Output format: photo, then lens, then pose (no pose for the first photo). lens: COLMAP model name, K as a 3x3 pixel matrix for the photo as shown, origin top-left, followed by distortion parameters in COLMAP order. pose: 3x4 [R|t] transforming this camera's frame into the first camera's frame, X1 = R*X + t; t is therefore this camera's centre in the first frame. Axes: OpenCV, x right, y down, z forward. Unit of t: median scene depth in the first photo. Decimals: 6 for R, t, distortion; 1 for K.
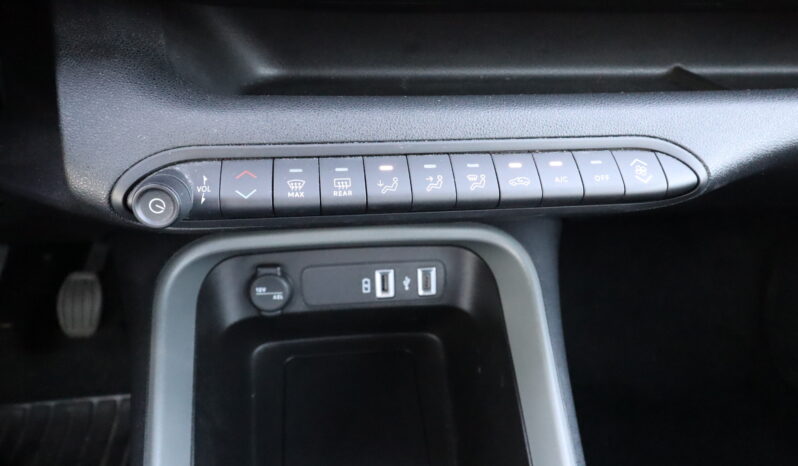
lens RADIAL K [[572.3, 0, 399.0], [0, 572.3, 233.0], [0, 0, 1]] dist [-0.003819, 0.003335]
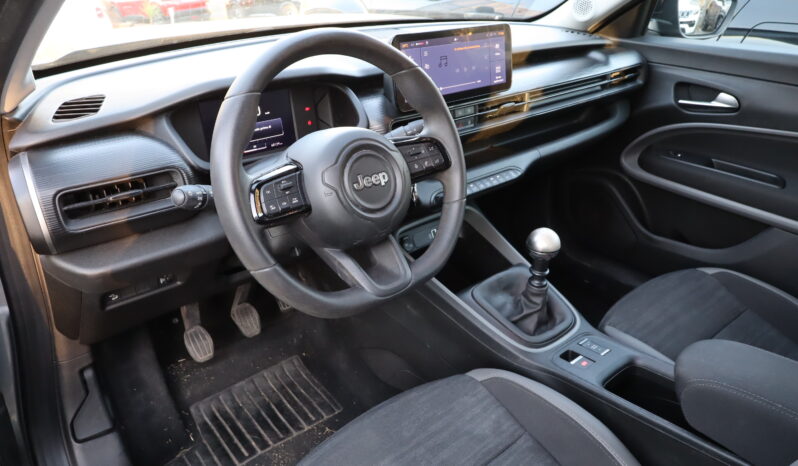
lens RADIAL K [[572.3, 0, 399.0], [0, 572.3, 233.0], [0, 0, 1]] dist [-0.003819, 0.003335]
pose [[0.843770, -0.271186, 0.463152, -1.623475], [0.318171, 0.947711, -0.024737, 0.101419], [-0.432225, 0.168234, 0.885934, -1.610867]]
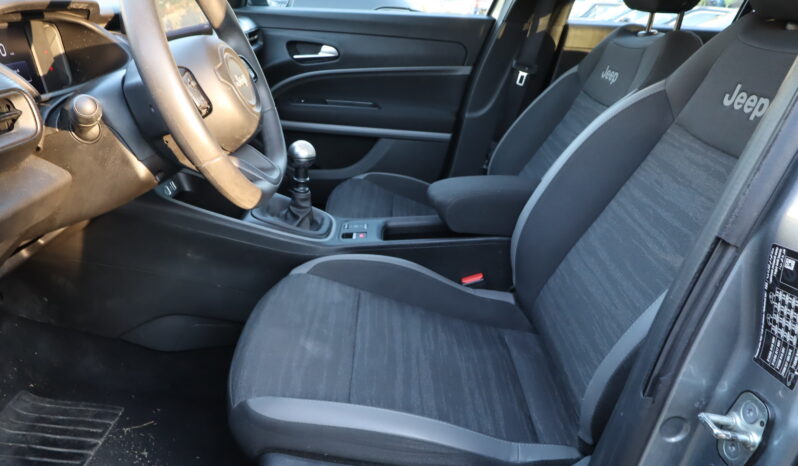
lens RADIAL K [[572.3, 0, 399.0], [0, 572.3, 233.0], [0, 0, 1]] dist [-0.003819, 0.003335]
pose [[0.129452, -0.412749, 0.901599, -2.723318], [0.501658, 0.811564, 0.299503, -0.016837], [-0.855325, 0.413523, 0.312117, -0.864355]]
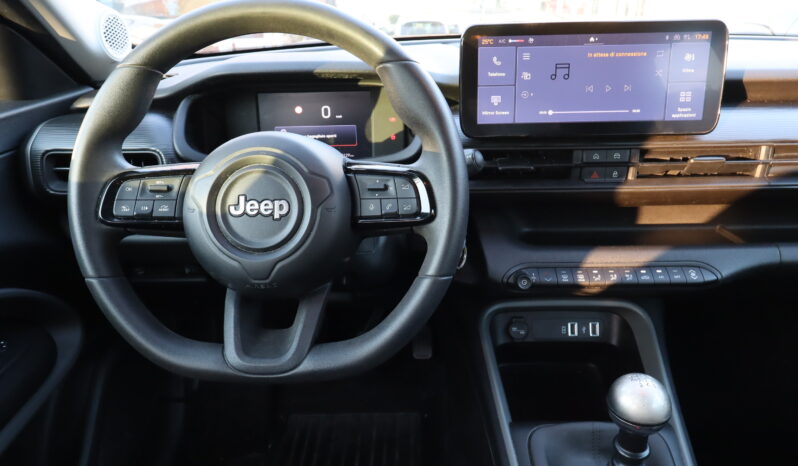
lens RADIAL K [[572.3, 0, 399.0], [0, 572.3, 233.0], [0, 0, 1]] dist [-0.003819, 0.003335]
pose [[0.985620, 0.003982, -0.168928, -0.305004], [-0.034728, 0.983155, -0.179446, 0.145286], [0.165367, 0.182732, 0.969156, -1.176320]]
